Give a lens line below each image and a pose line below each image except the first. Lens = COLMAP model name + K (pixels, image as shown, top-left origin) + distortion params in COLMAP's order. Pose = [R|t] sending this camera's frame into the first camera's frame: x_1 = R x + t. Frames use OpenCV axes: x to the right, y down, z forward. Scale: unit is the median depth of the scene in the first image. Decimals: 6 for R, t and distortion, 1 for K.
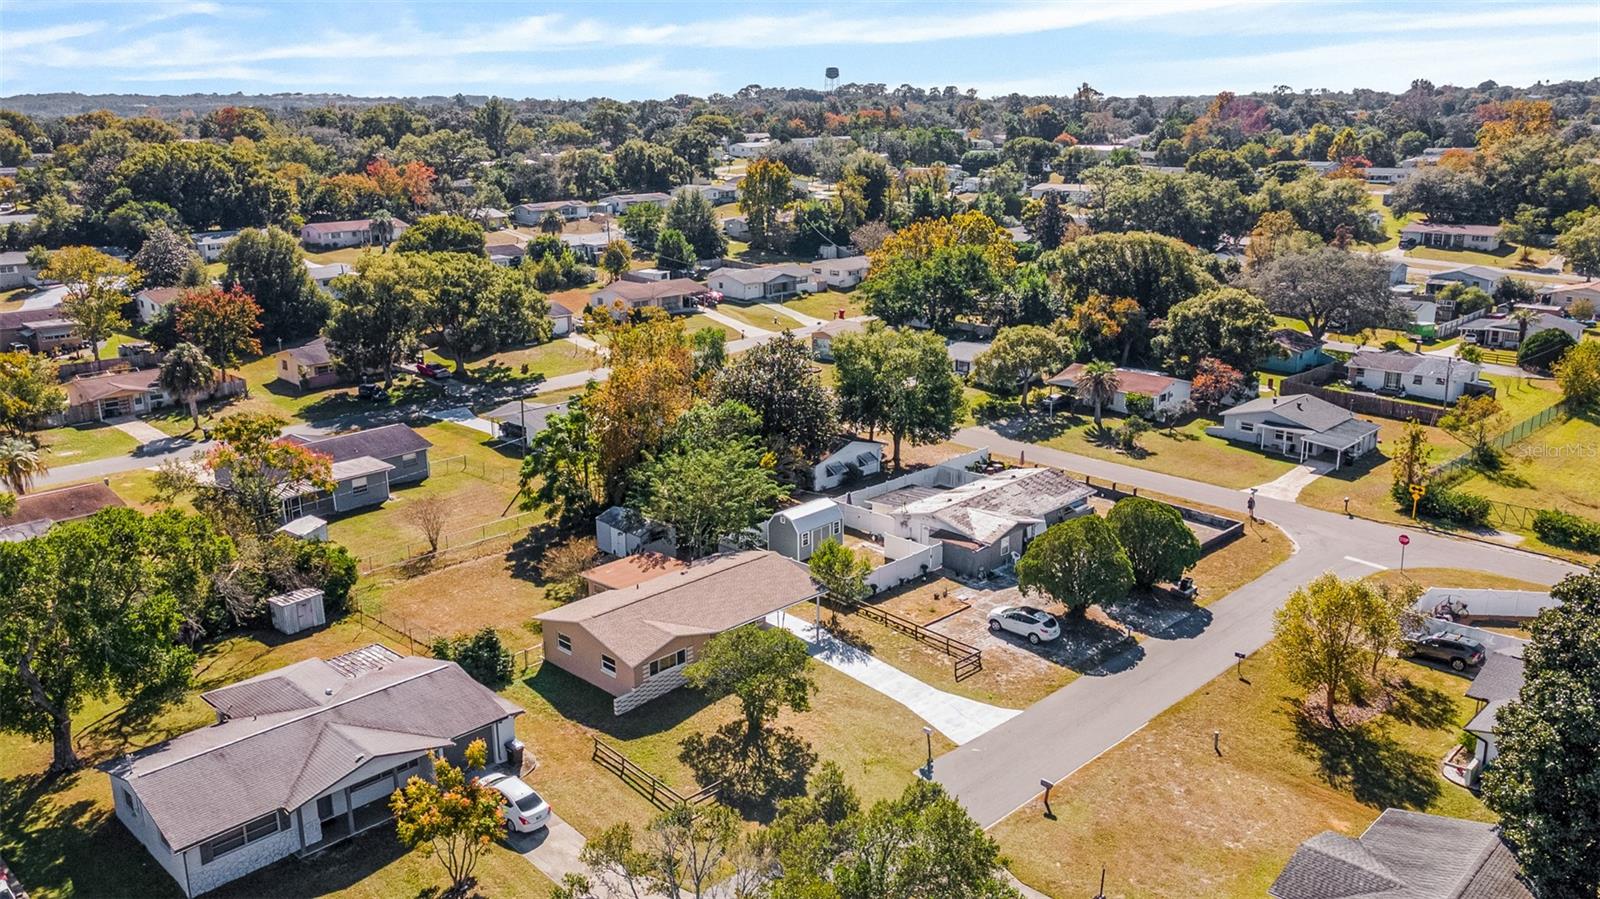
lens RADIAL K [[1223.5, 0, 807.2], [0, 1223.5, 431.1], [0, 0, 1]] dist [0.043389, 0.004888]
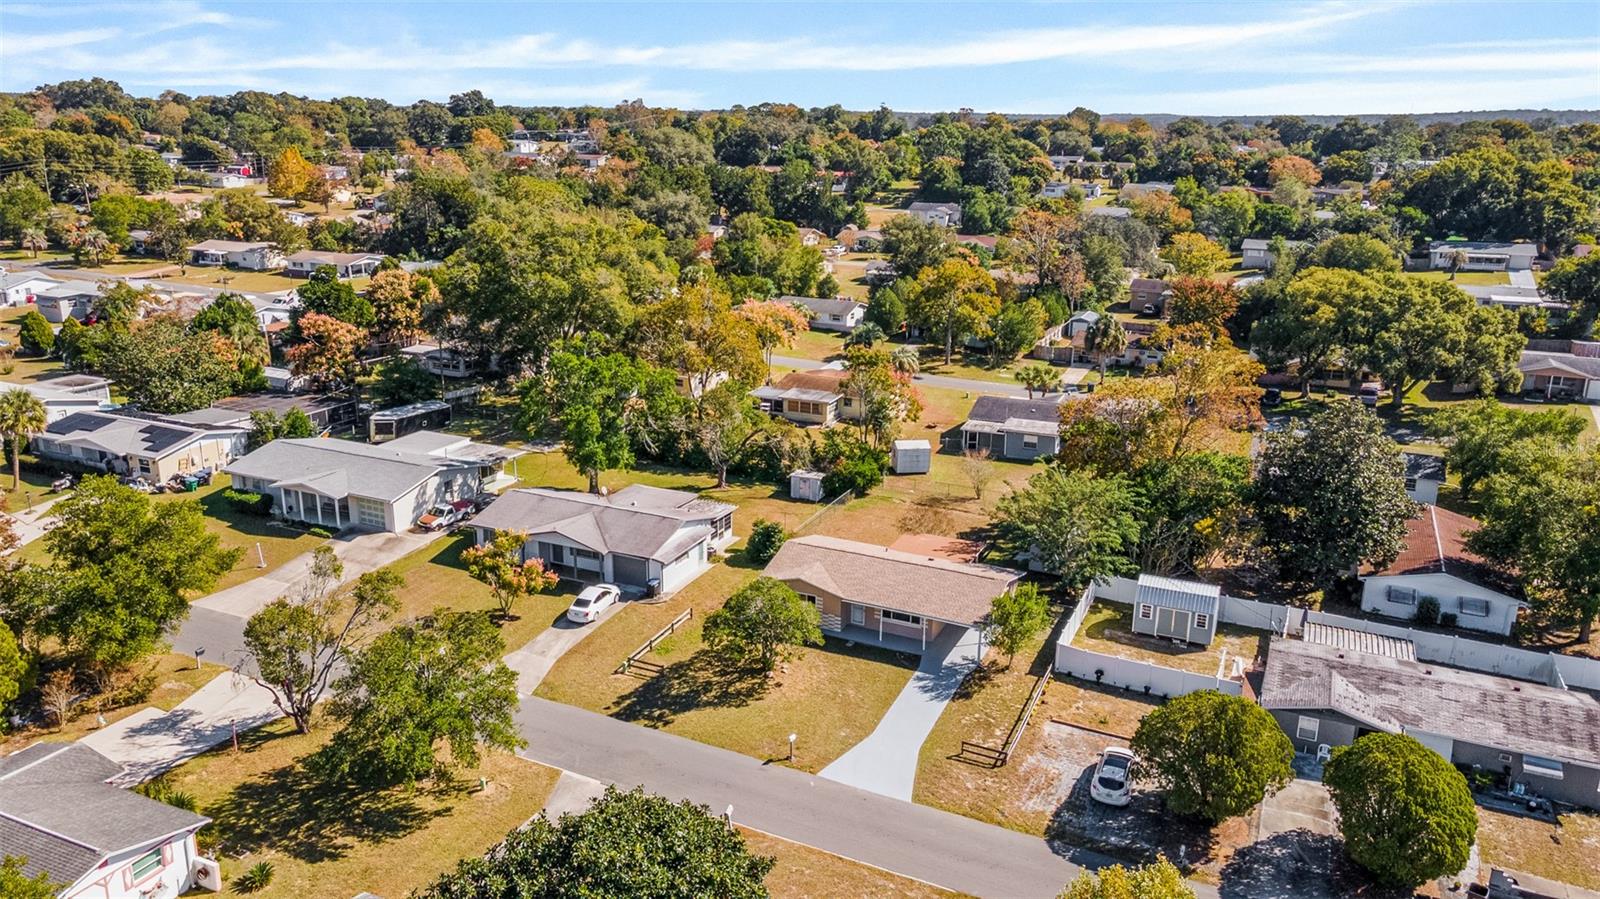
lens RADIAL K [[1182.8, 0, 809.3], [0, 1182.8, 443.1], [0, 0, 1]] dist [0.031494, 0.031735]
pose [[0.339098, 0.269204, -0.901411, 0.584105], [-0.258532, 0.947957, 0.185849, -0.110204], [0.904530, 0.170022, 0.391048, 0.371324]]
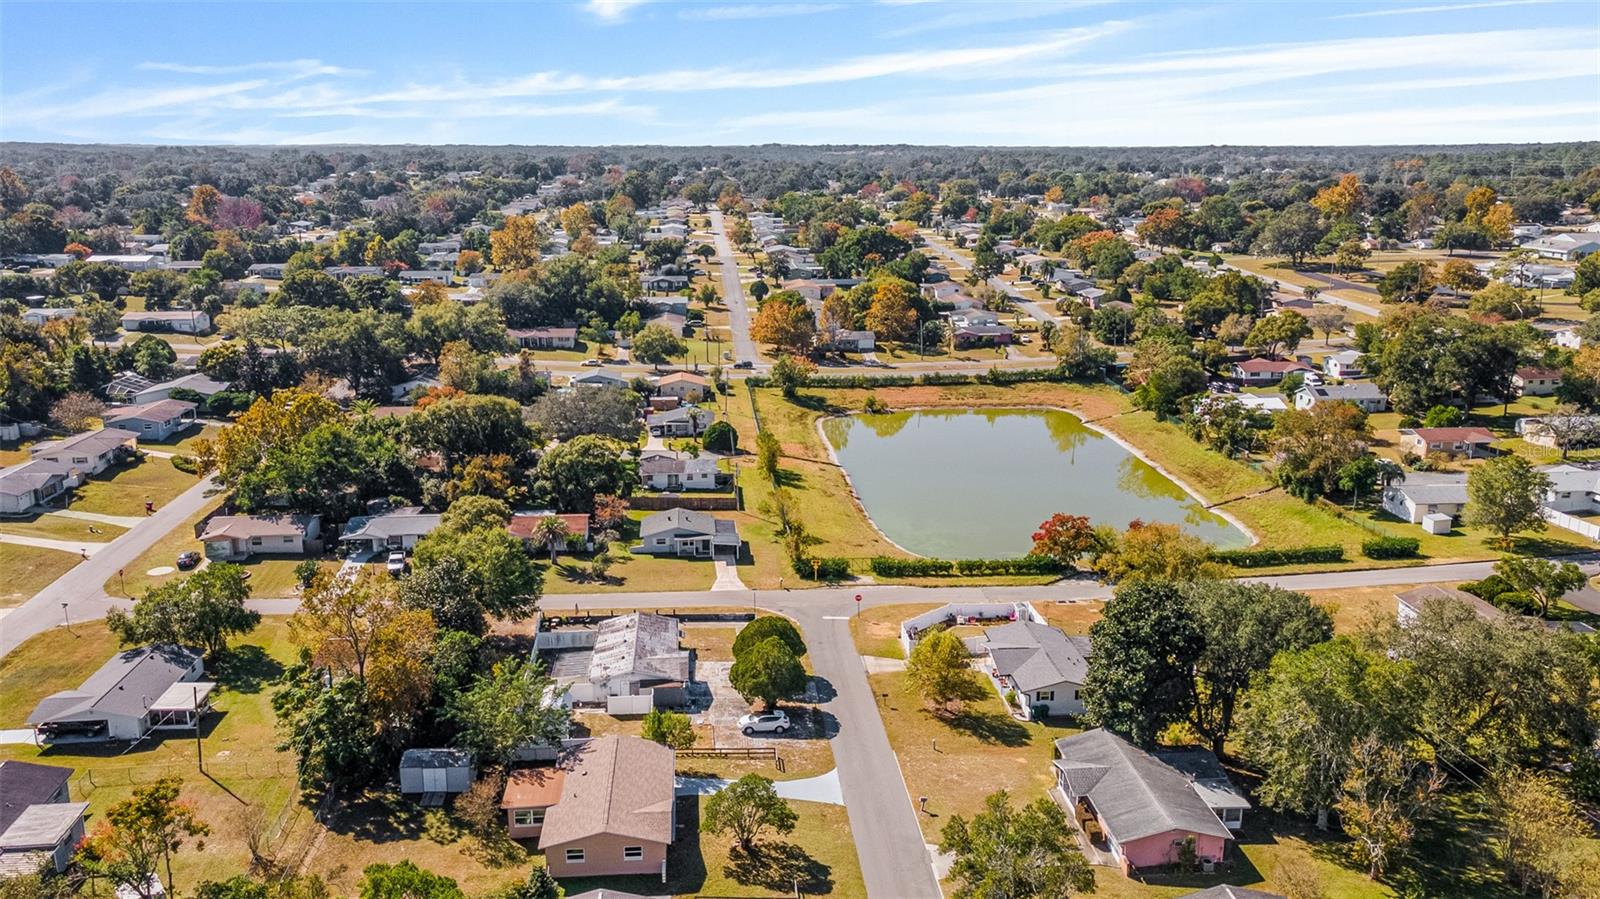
lens RADIAL K [[1223.5, 0, 807.2], [0, 1223.5, 431.1], [0, 0, 1]] dist [0.043389, 0.004888]
pose [[0.652861, -0.157850, 0.740848, -0.644509], [0.186957, 0.981367, 0.044344, -0.189295], [-0.734043, 0.109556, 0.670208, -0.051705]]
